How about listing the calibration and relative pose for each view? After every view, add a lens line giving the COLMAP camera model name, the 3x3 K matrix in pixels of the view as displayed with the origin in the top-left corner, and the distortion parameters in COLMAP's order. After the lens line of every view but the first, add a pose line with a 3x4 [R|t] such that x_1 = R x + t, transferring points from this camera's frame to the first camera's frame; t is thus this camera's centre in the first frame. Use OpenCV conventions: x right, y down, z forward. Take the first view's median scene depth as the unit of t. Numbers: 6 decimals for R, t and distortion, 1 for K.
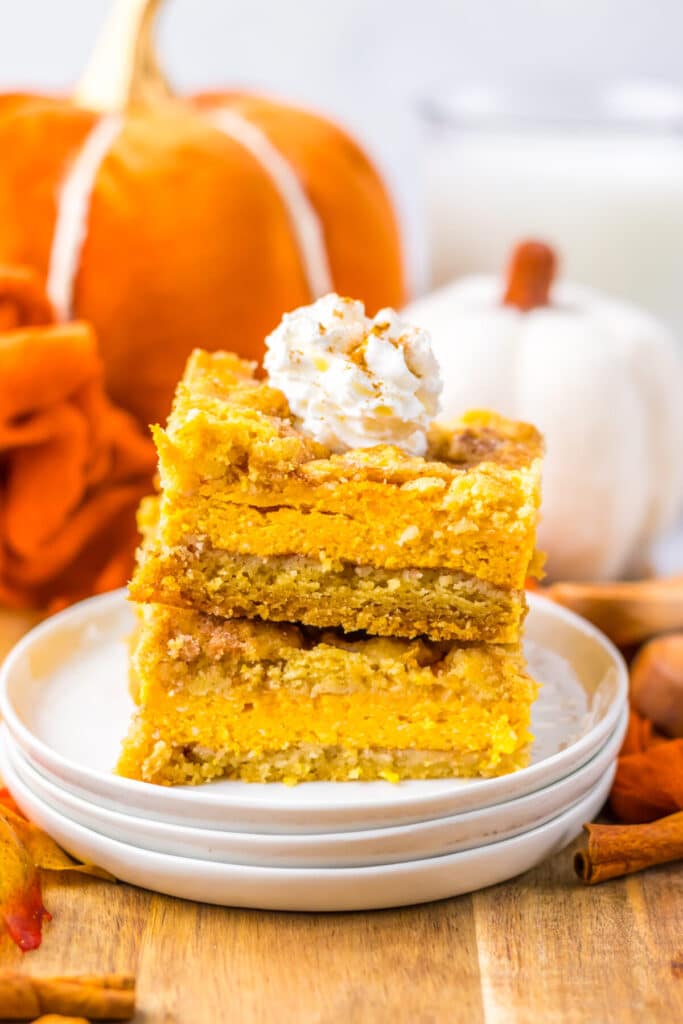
lens RADIAL K [[2581.5, 0, 340.2], [0, 2581.5, 513.1], [0, 0, 1]] dist [-0.139537, 0.000000]
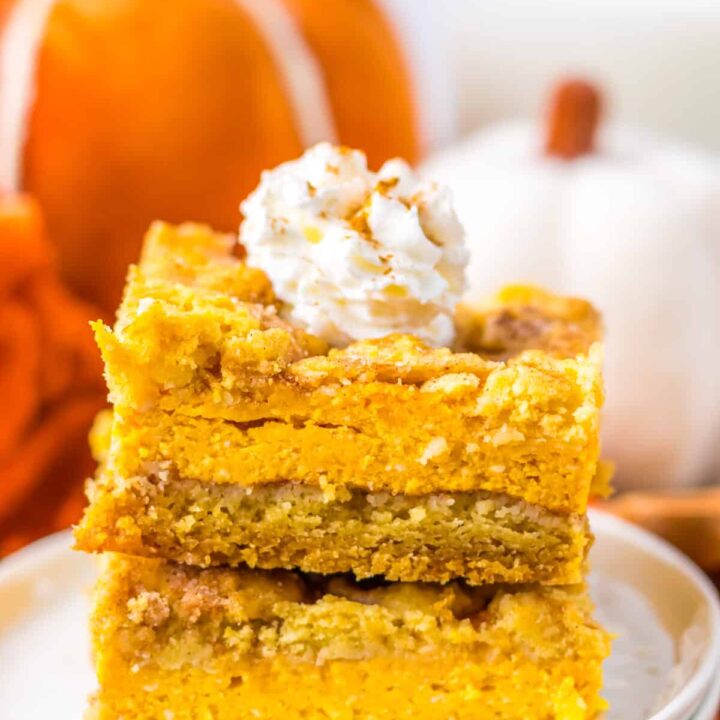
lens RADIAL K [[2685.9, 0, 361.0], [0, 2685.9, 359.1], [0, 0, 1]] dist [0.001055, 0.000000]
pose [[0.999031, -0.043691, -0.005233, 0.010070], [0.043593, 0.998894, -0.017635, -0.005243], [0.005998, 0.017389, 0.999831, 0.197194]]
